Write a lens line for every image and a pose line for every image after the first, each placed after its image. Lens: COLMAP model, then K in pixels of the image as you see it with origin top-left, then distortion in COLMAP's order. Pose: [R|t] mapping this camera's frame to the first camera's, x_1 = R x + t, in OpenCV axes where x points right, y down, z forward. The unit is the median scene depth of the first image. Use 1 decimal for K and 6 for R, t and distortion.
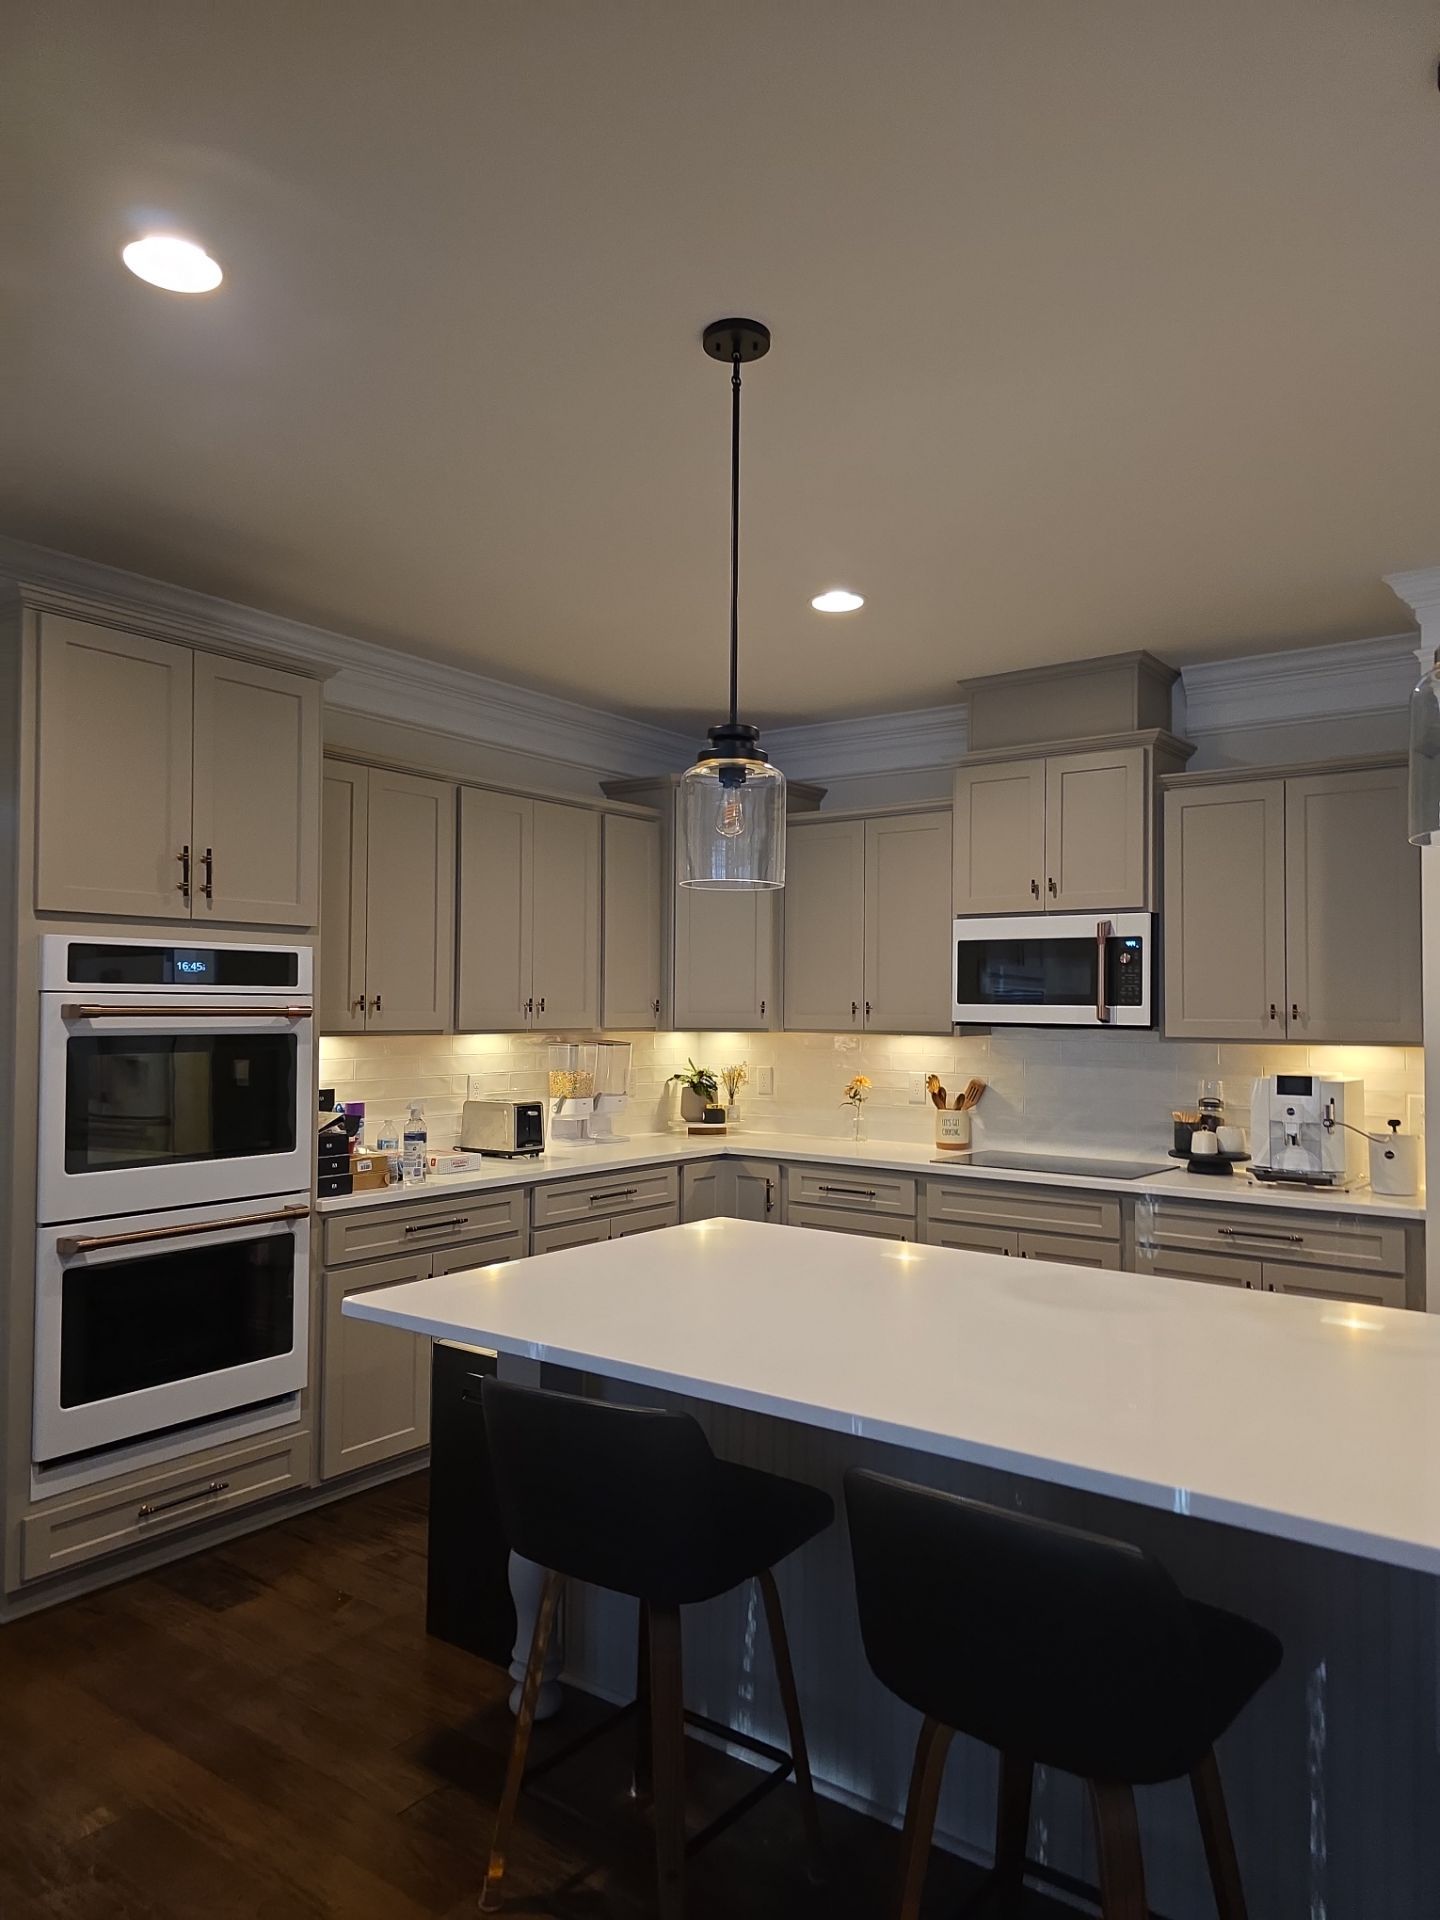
lens RADIAL K [[1266.6, 0, 711.8], [0, 1266.6, 974.4], [0, 0, 1]] dist [0.048328, -0.048569]
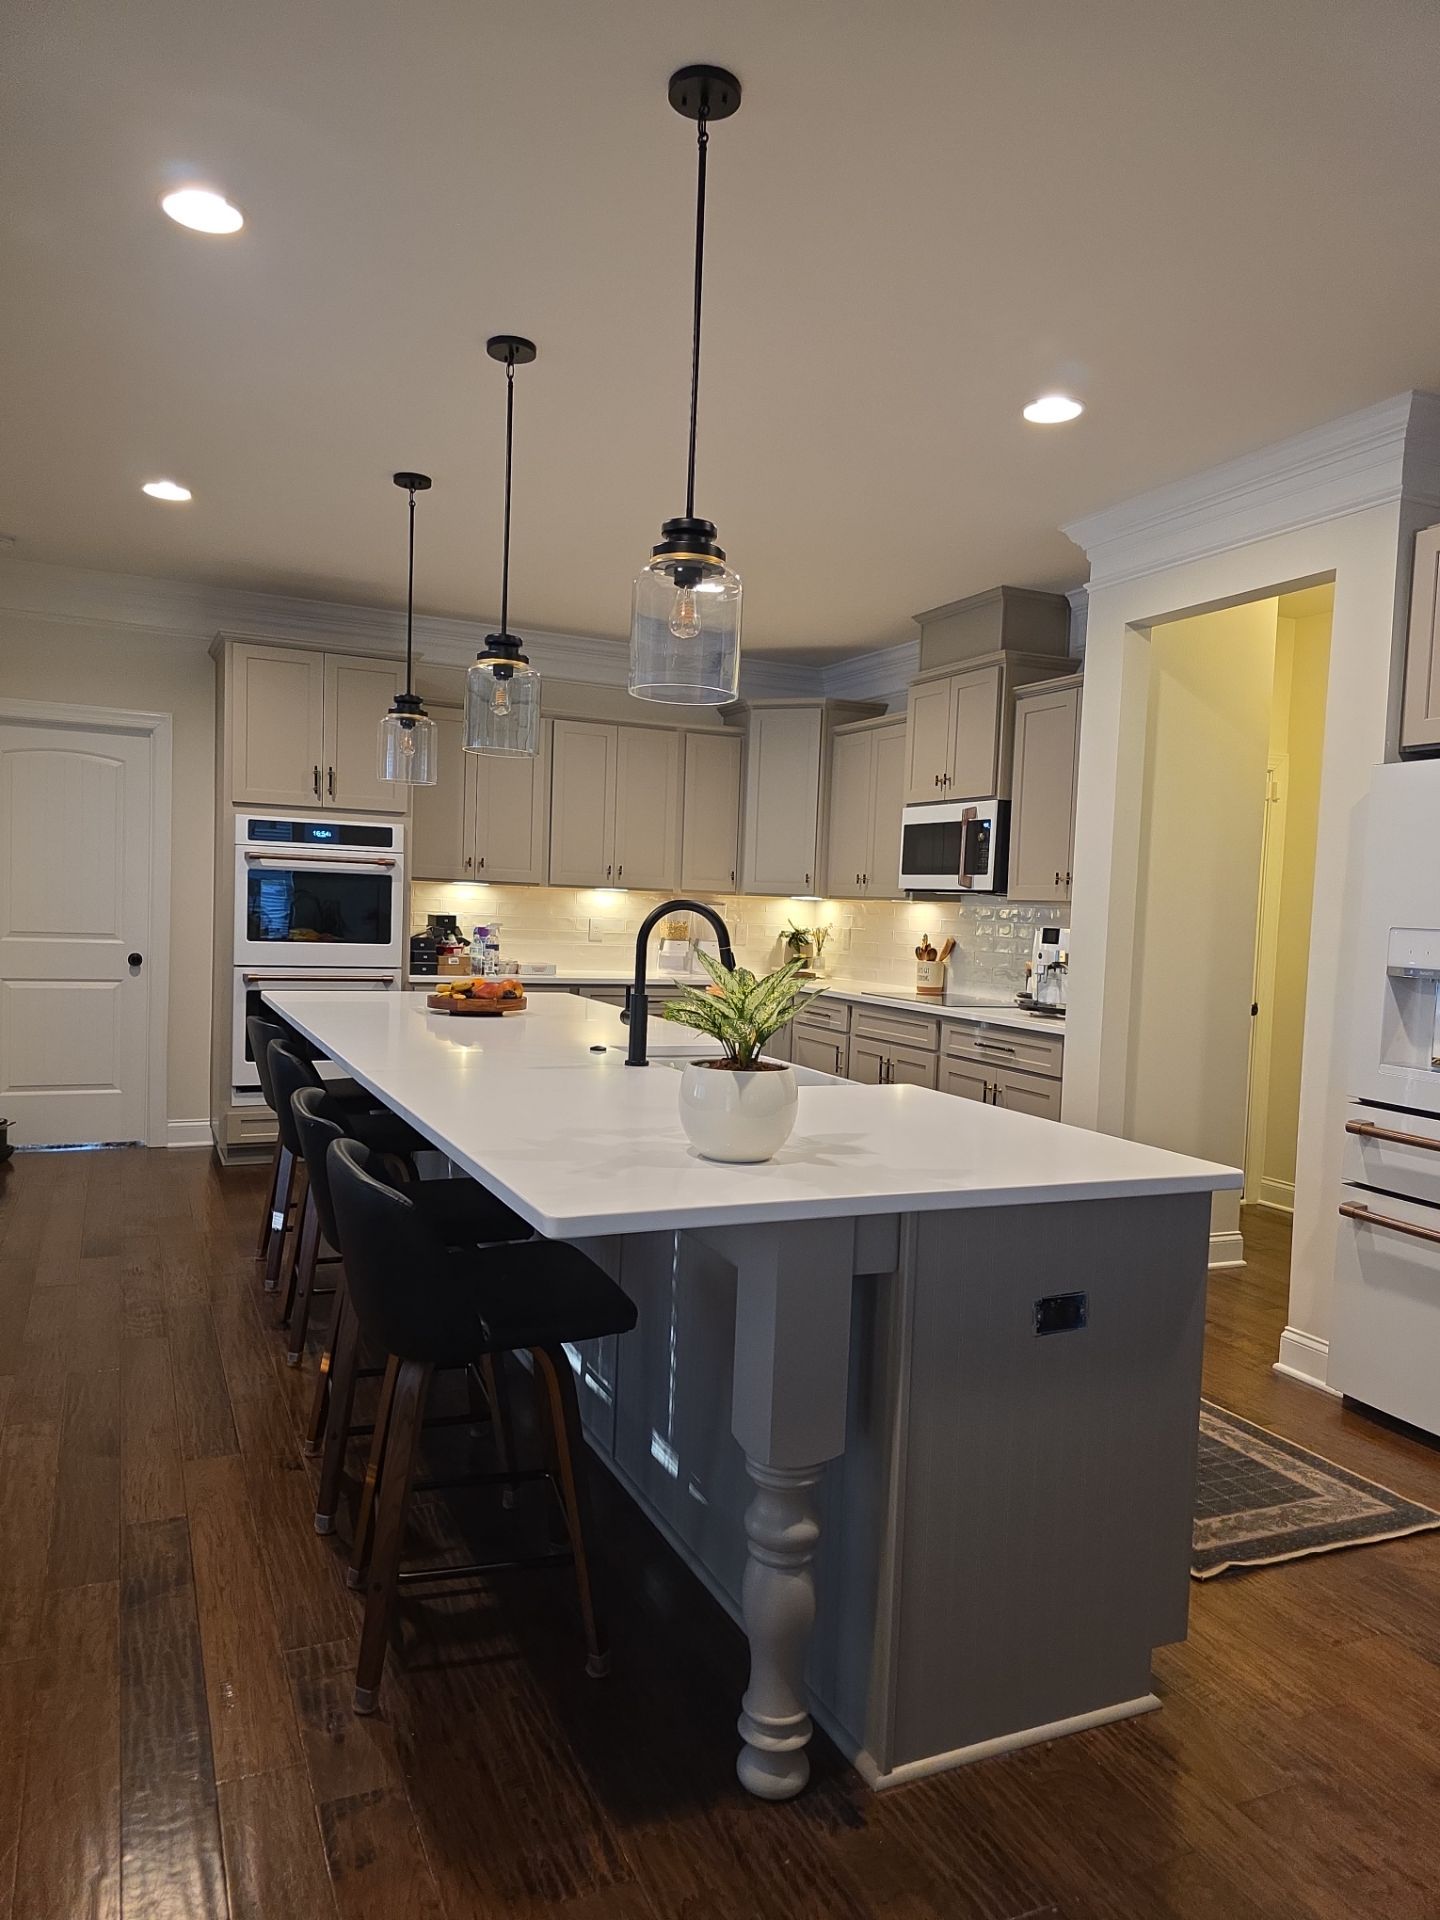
lens RADIAL K [[1266.6, 0, 727.5], [0, 1266.6, 977.7], [0, 0, 1]] dist [0.048328, -0.048569]
pose [[0.881875, 0.054358, -0.468339, 0.789185], [-0.018943, 0.996615, 0.080003, 0.034554], [0.471102, -0.061681, 0.879919, -0.263667]]
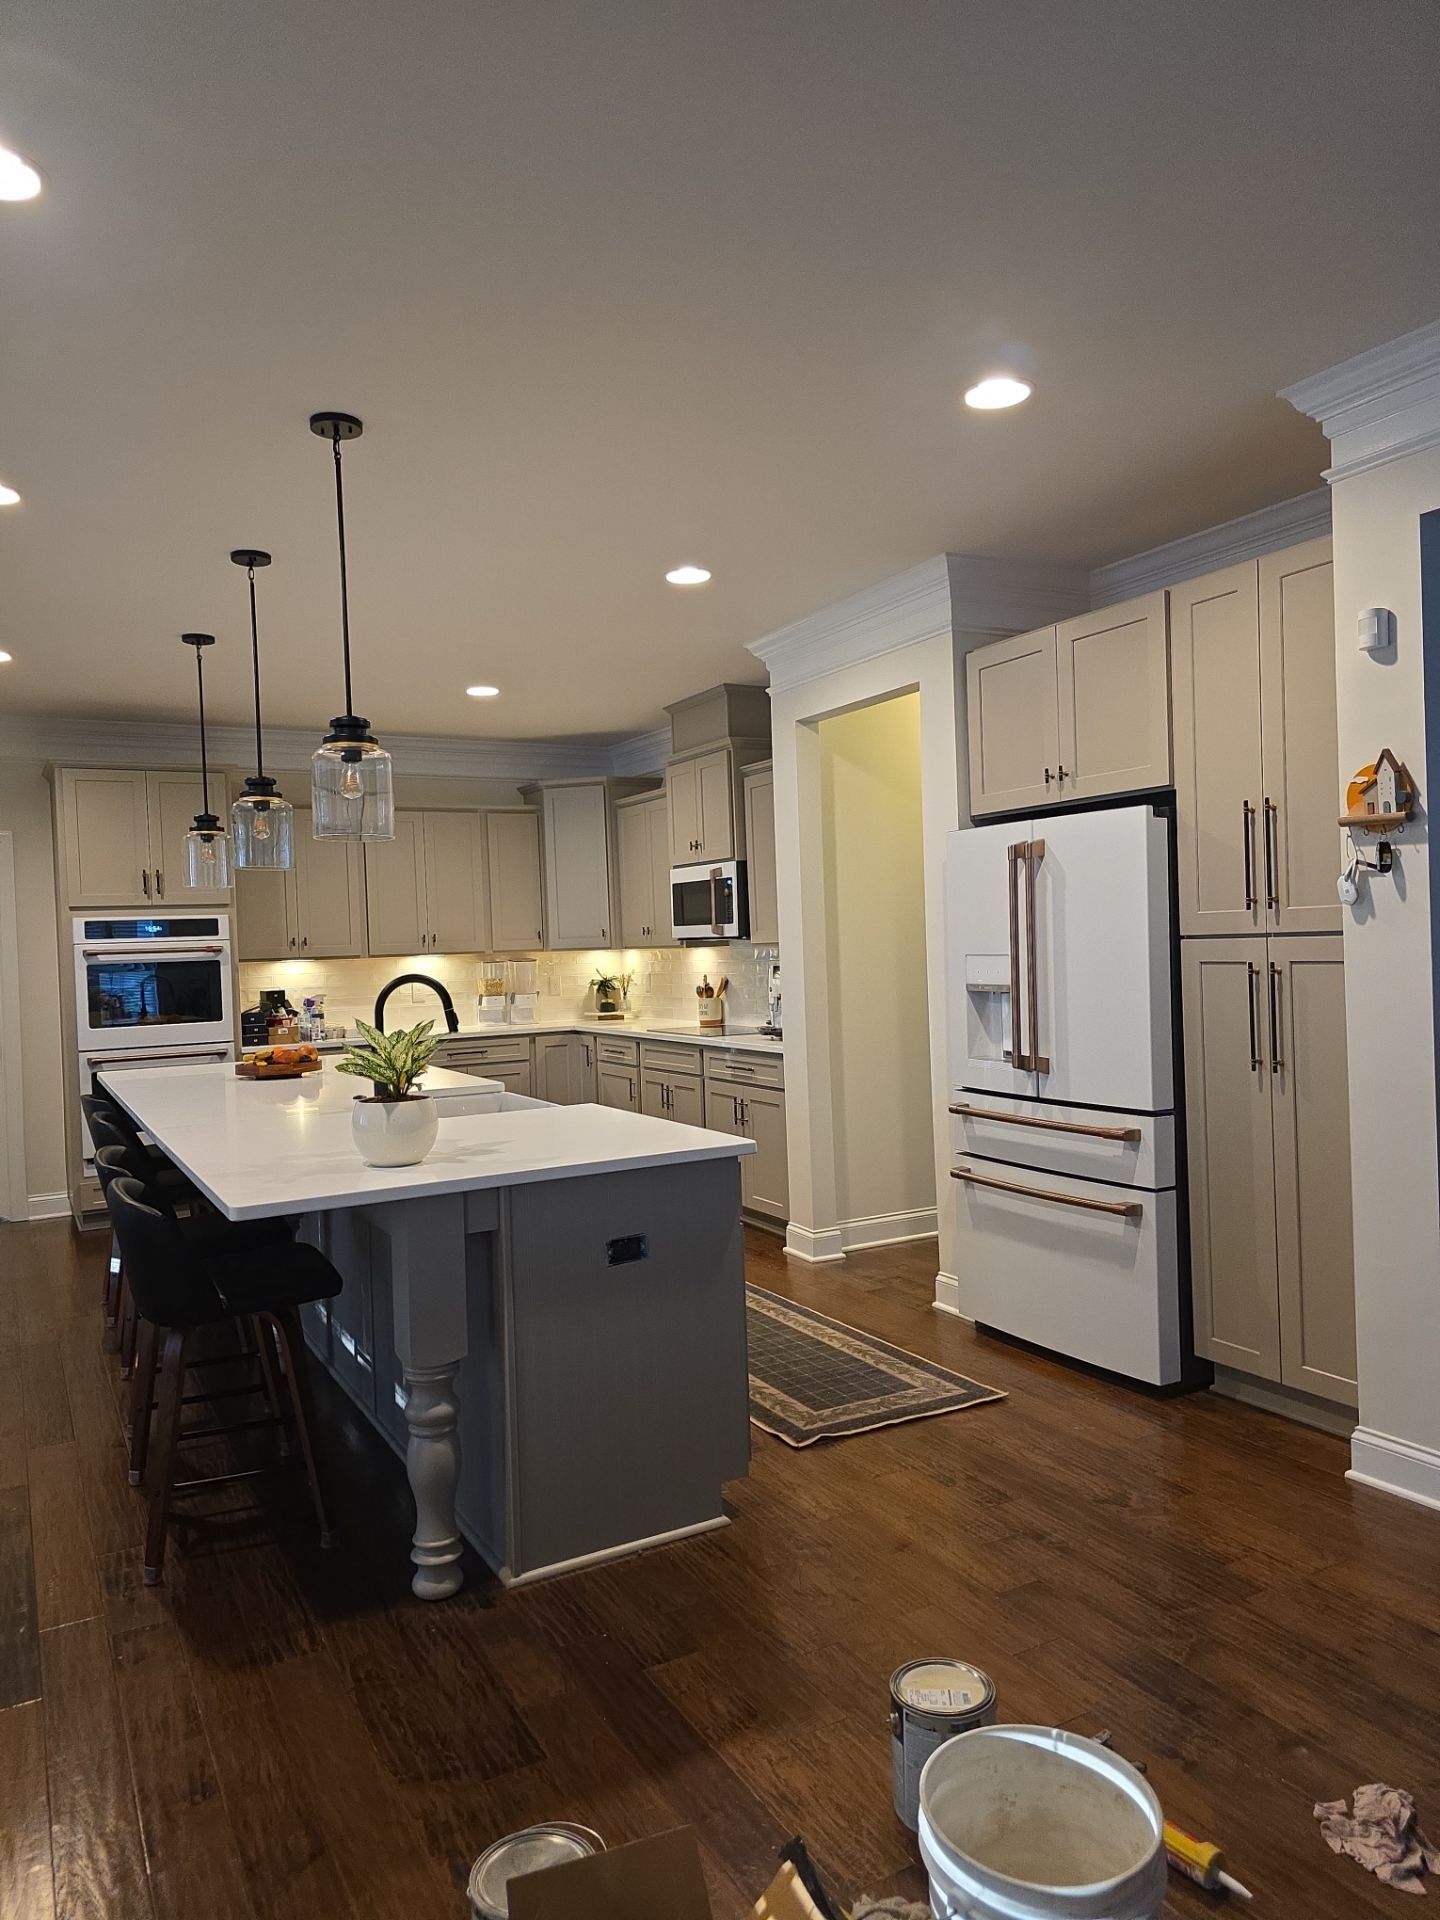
lens RADIAL K [[1266.6, 0, 718.1], [0, 1266.6, 959.5], [0, 0, 1]] dist [0.048328, -0.048569]
pose [[0.912949, -0.033109, -0.406729, 1.033096], [0.052642, 0.997931, 0.036925, 0.012529], [0.404665, -0.055122, 0.912802, -0.408278]]
